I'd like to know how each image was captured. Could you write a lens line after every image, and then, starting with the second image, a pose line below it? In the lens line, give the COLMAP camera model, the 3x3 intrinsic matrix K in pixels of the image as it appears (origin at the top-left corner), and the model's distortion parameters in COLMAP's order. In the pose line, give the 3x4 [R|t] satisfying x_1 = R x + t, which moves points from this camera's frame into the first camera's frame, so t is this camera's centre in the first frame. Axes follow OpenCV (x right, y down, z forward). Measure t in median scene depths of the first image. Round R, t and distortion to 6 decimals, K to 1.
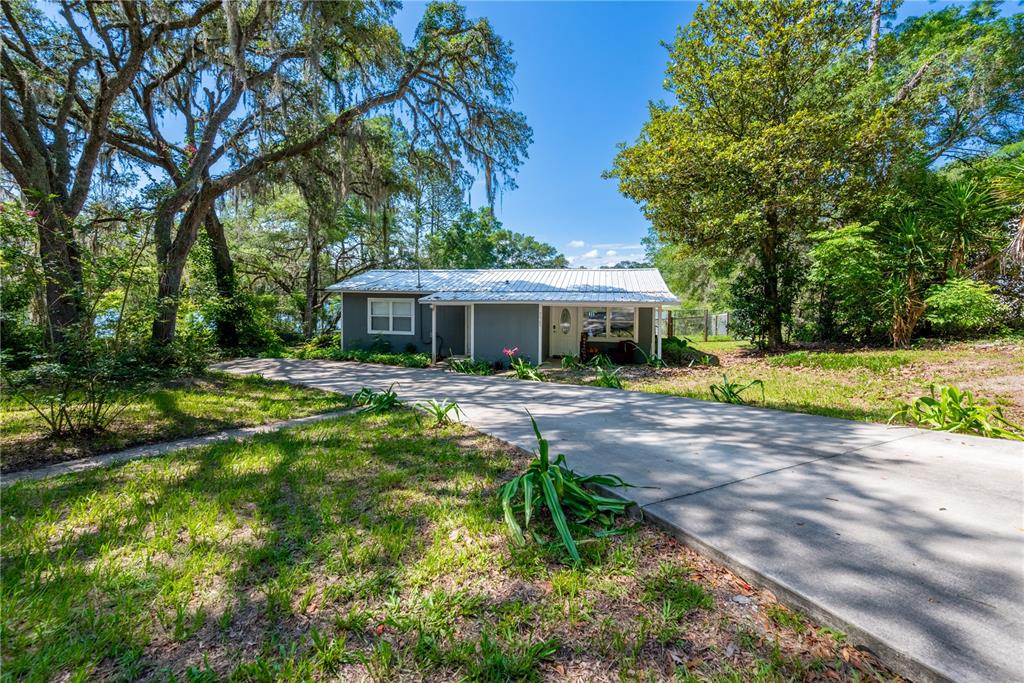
lens RADIAL K [[426.0, 0, 509.0], [0, 426.0, 296.3], [0, 0, 1]] dist [0.002848, 0.000329]
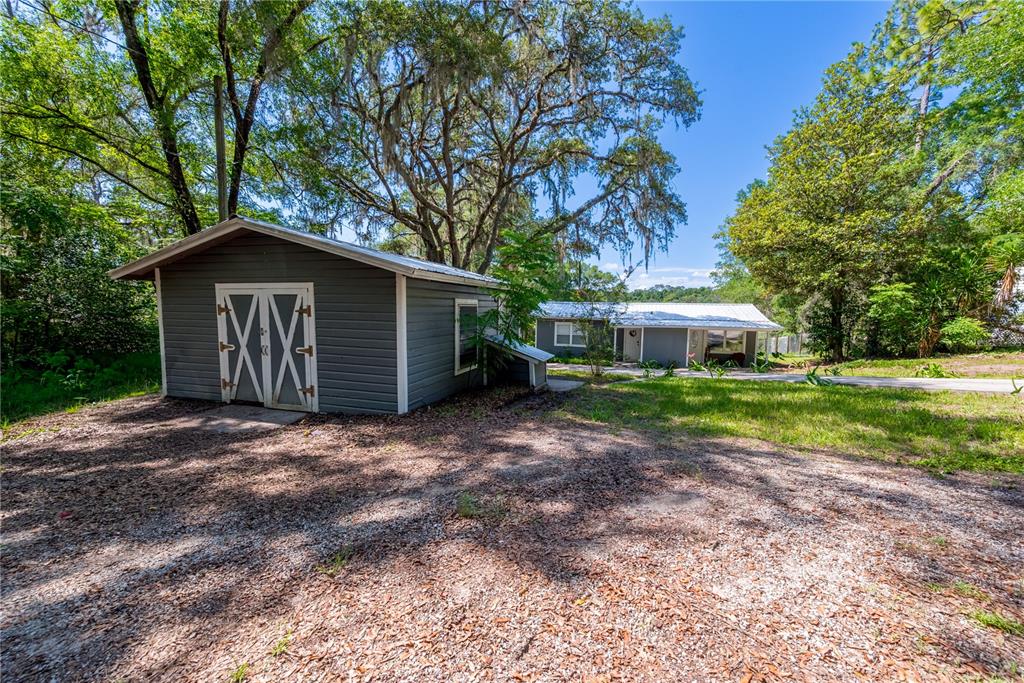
lens RADIAL K [[406.5, 0, 512.0], [0, 406.5, 341.5], [0, 0, 1]] dist [-0.001751, -0.000229]
pose [[0.998014, 0.013695, -0.061492, -0.547793], [-0.009642, 0.997791, 0.065725, -0.030323], [0.062257, -0.065002, 0.995941, -0.625056]]
